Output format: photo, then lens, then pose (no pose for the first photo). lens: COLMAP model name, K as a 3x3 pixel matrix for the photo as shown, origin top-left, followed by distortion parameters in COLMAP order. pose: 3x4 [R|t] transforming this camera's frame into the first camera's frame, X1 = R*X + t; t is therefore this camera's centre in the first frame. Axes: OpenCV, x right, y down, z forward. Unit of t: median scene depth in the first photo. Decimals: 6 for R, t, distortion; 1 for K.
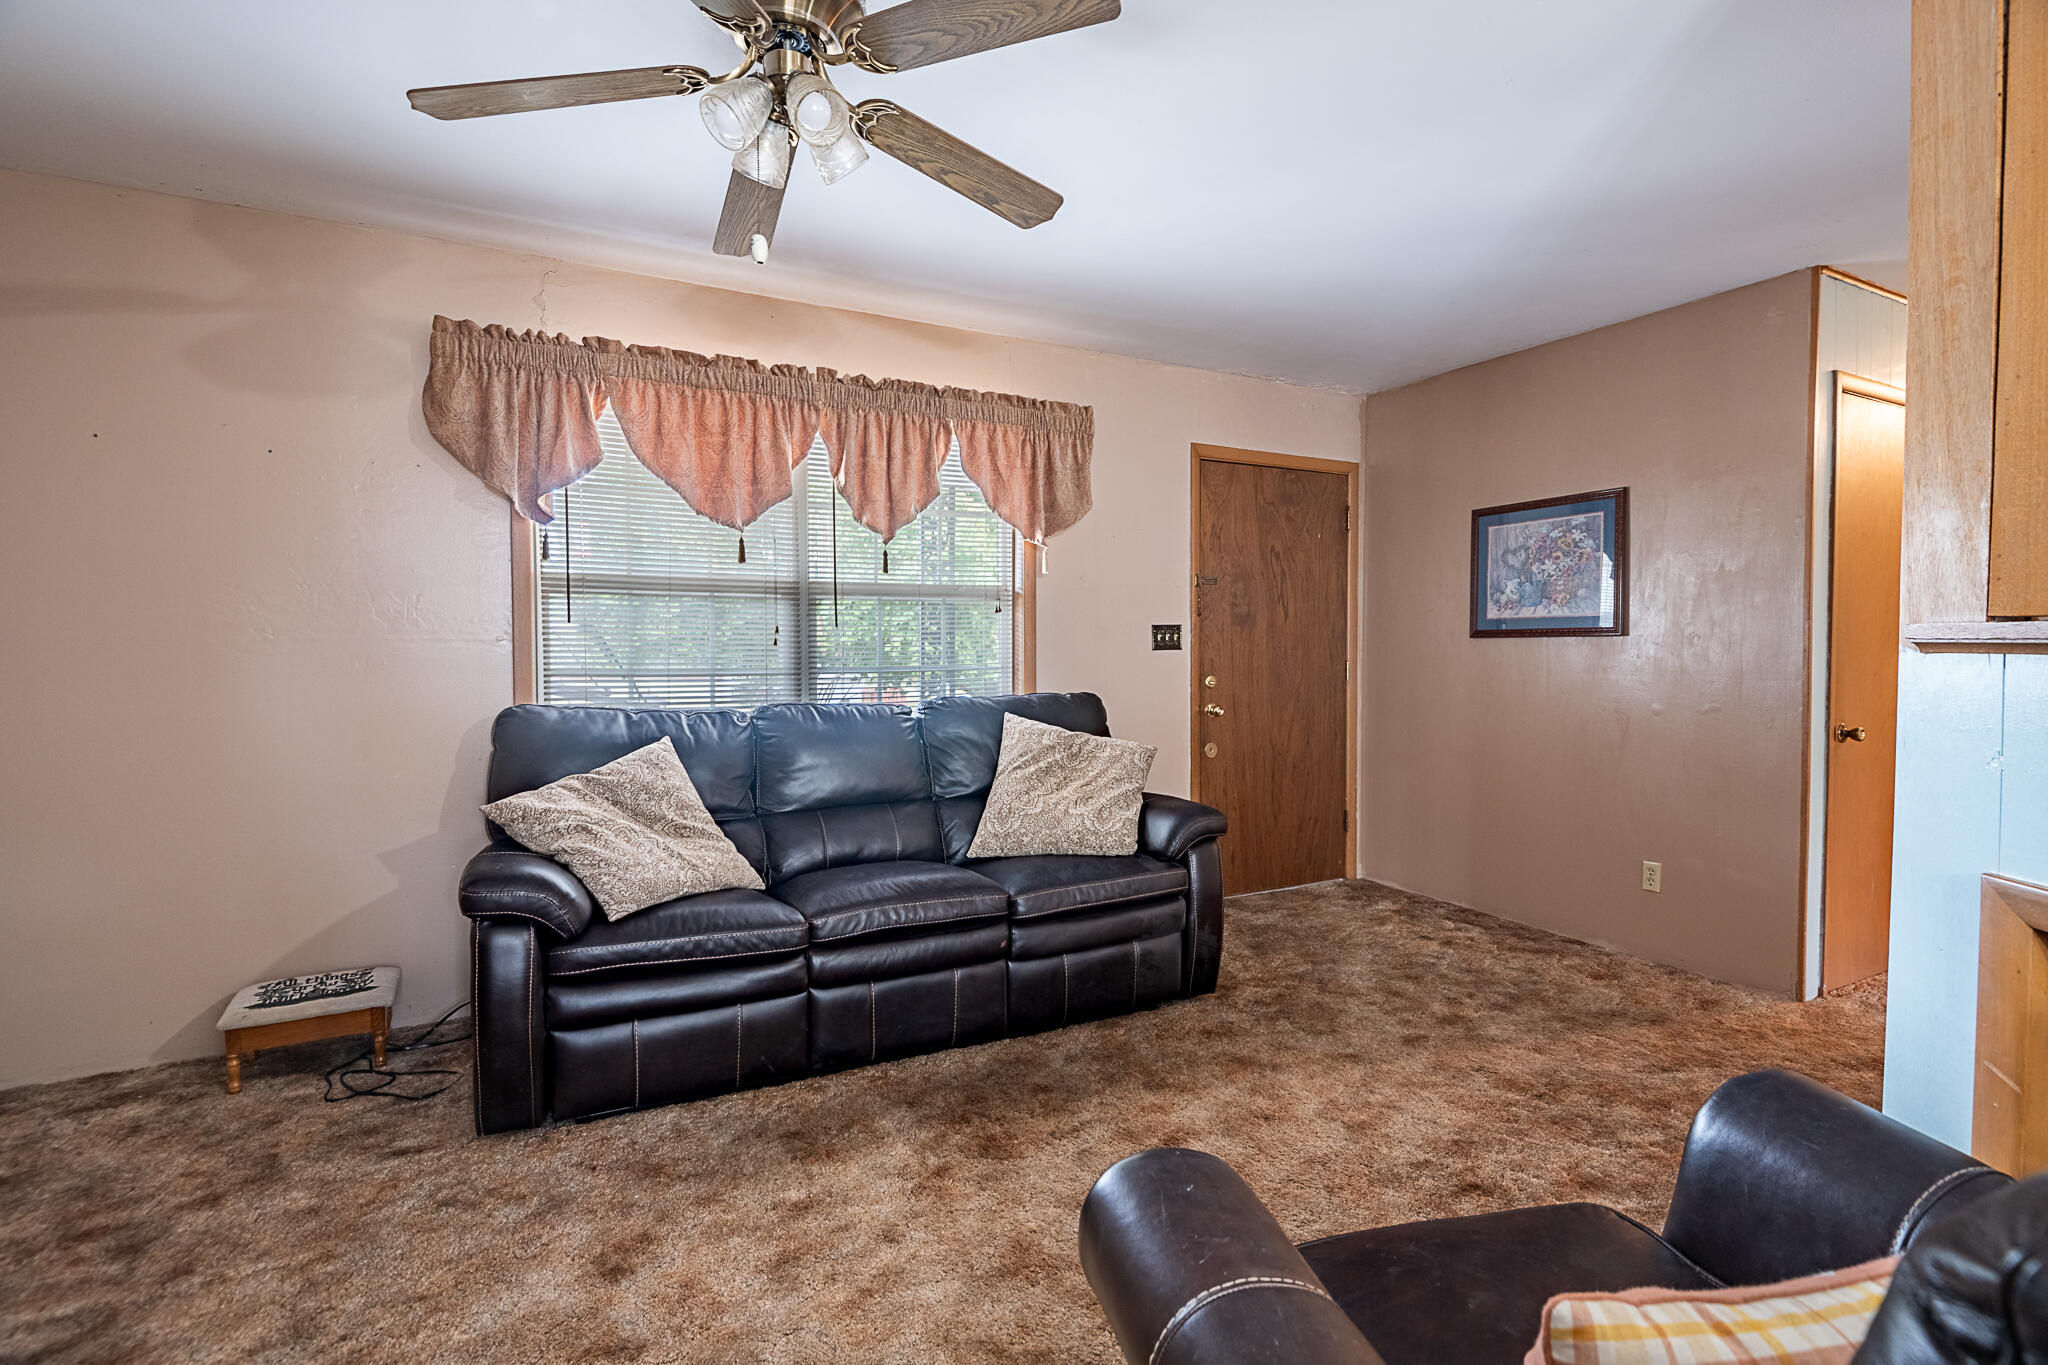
lens RADIAL K [[932.0, 0, 1003.8], [0, 932.0, 673.1], [0, 0, 1]] dist [-0.004023, -0.004684]
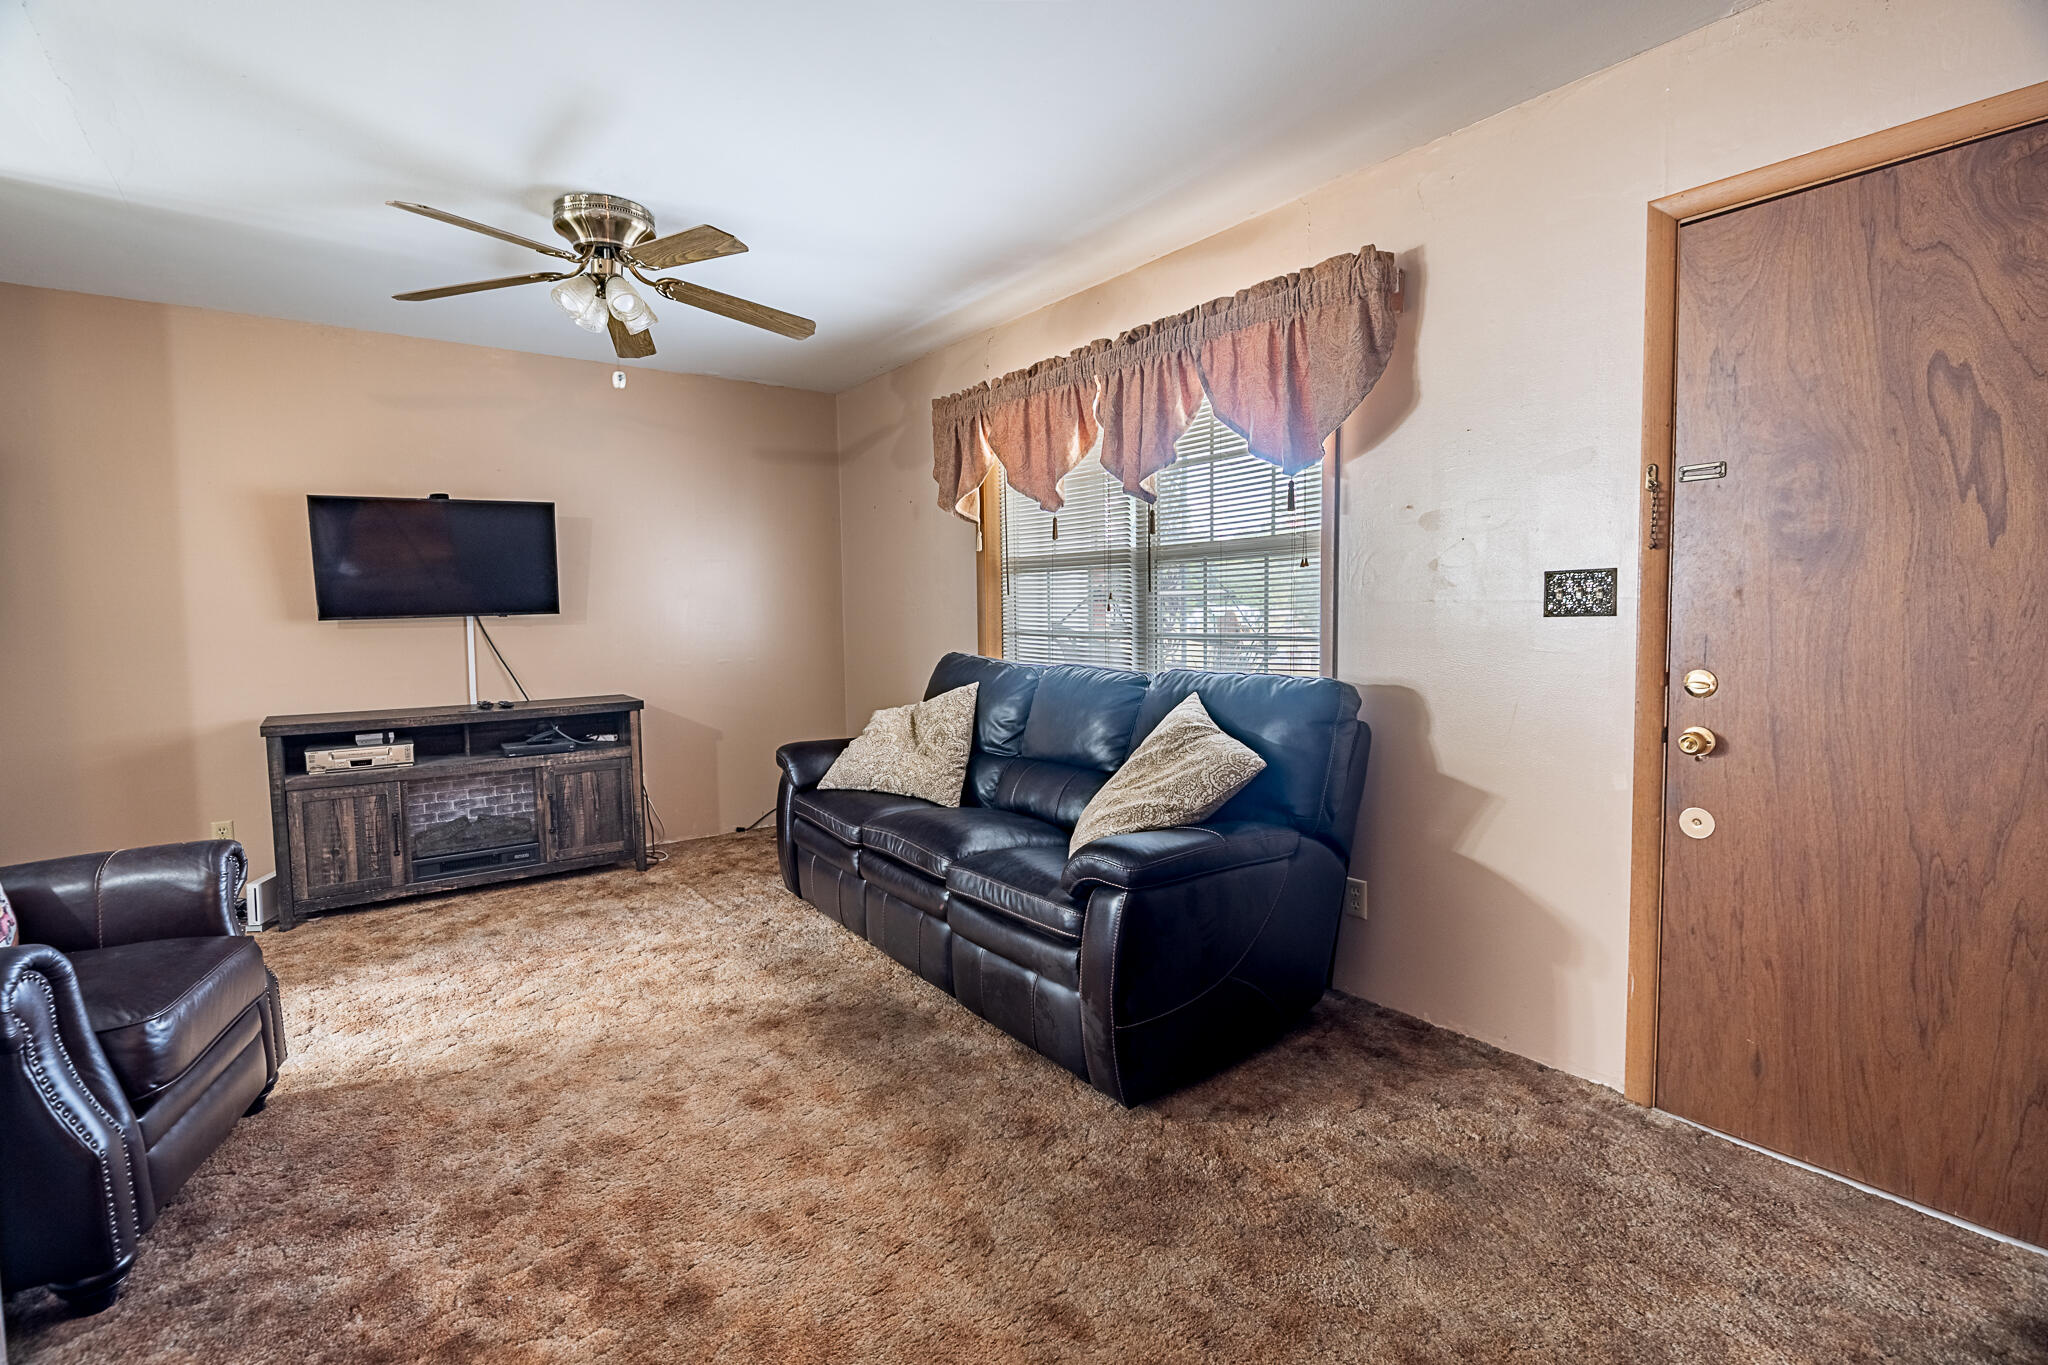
lens RADIAL K [[932.0, 0, 1061.2], [0, 932.0, 676.7], [0, 0, 1]] dist [-0.004023, -0.004684]
pose [[0.194114, 0.069926, -0.978484, 0.770306], [-0.017468, 0.997544, 0.067823, -0.025267], [0.980824, 0.003926, 0.194858, 0.710386]]
